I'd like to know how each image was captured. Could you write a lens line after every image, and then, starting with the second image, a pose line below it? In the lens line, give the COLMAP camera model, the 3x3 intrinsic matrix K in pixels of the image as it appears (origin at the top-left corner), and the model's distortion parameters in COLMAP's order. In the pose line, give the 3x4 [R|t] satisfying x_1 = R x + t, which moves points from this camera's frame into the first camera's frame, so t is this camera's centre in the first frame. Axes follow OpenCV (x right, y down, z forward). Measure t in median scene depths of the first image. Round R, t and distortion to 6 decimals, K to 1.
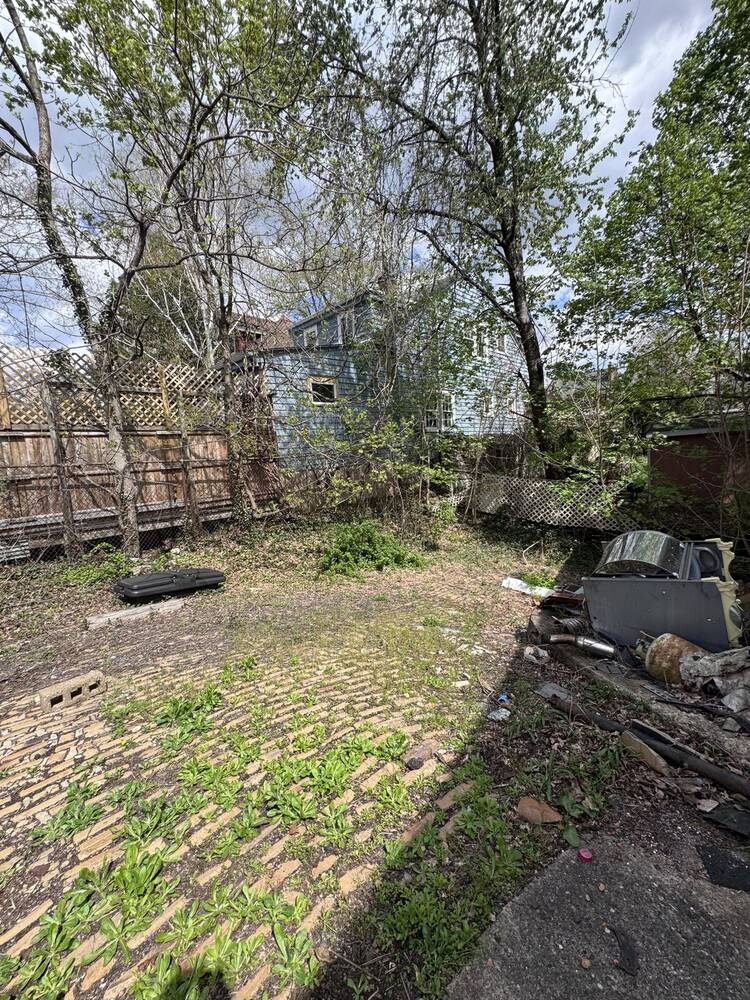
lens RADIAL K [[399.7, 0, 375.0], [0, 399.7, 500.0], [0, 0, 1]] dist [-0.000515, 0.000377]
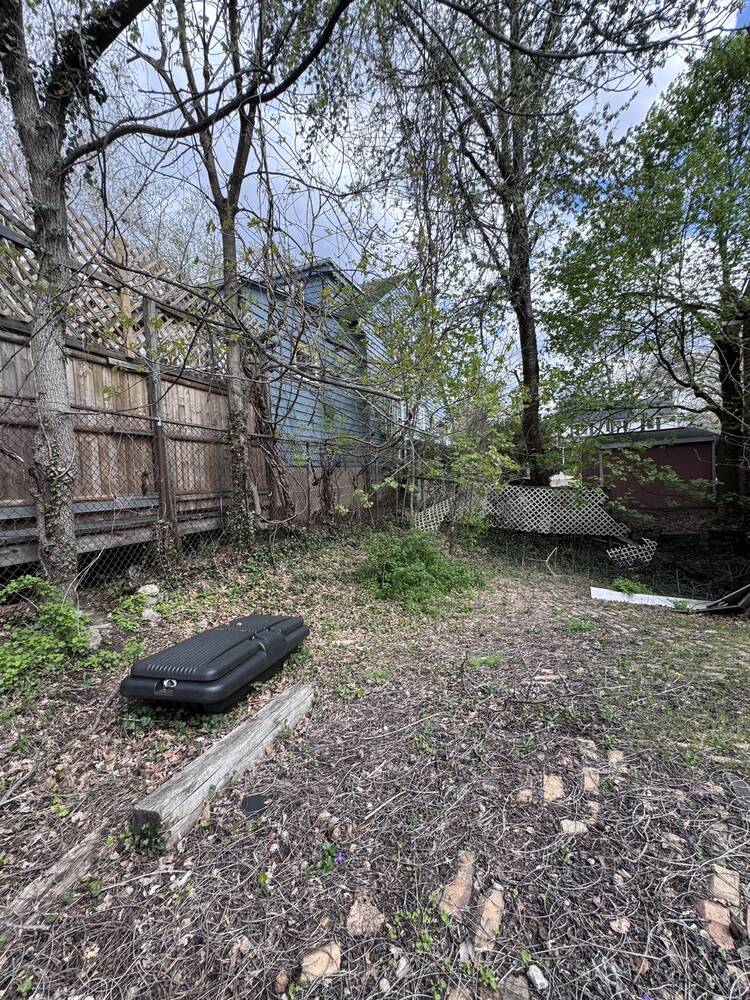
lens RADIAL K [[406.1, 0, 375.0], [0, 406.1, 500.0], [0, 0, 1]] dist [-0.002087, -0.000267]
pose [[0.919769, -0.001314, 0.392457, -0.400300], [0.032523, 0.996810, -0.072885, 0.055207], [-0.391109, 0.079801, 0.916878, 0.373159]]
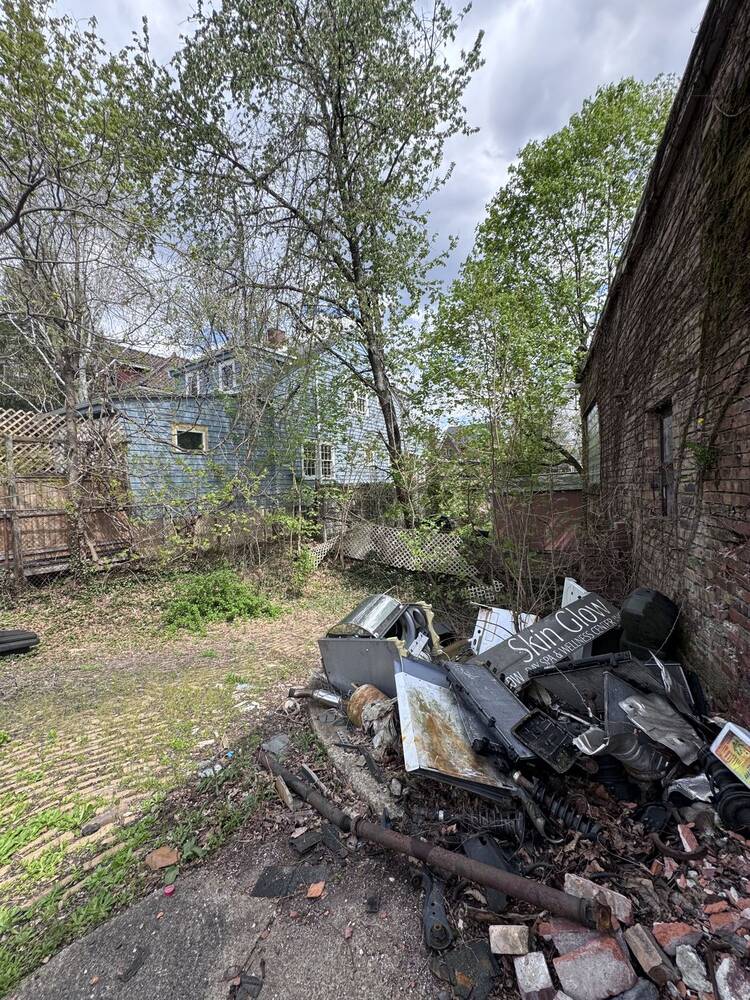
lens RADIAL K [[399.0, 0, 375.0], [0, 399.0, 500.0], [0, 0, 1]] dist [-0.002245, 0.000241]
pose [[0.977609, 0.021565, 0.209322, 0.149650], [-0.001815, 0.995562, -0.094090, -0.034012], [-0.210422, 0.091603, 0.973310, -0.073978]]
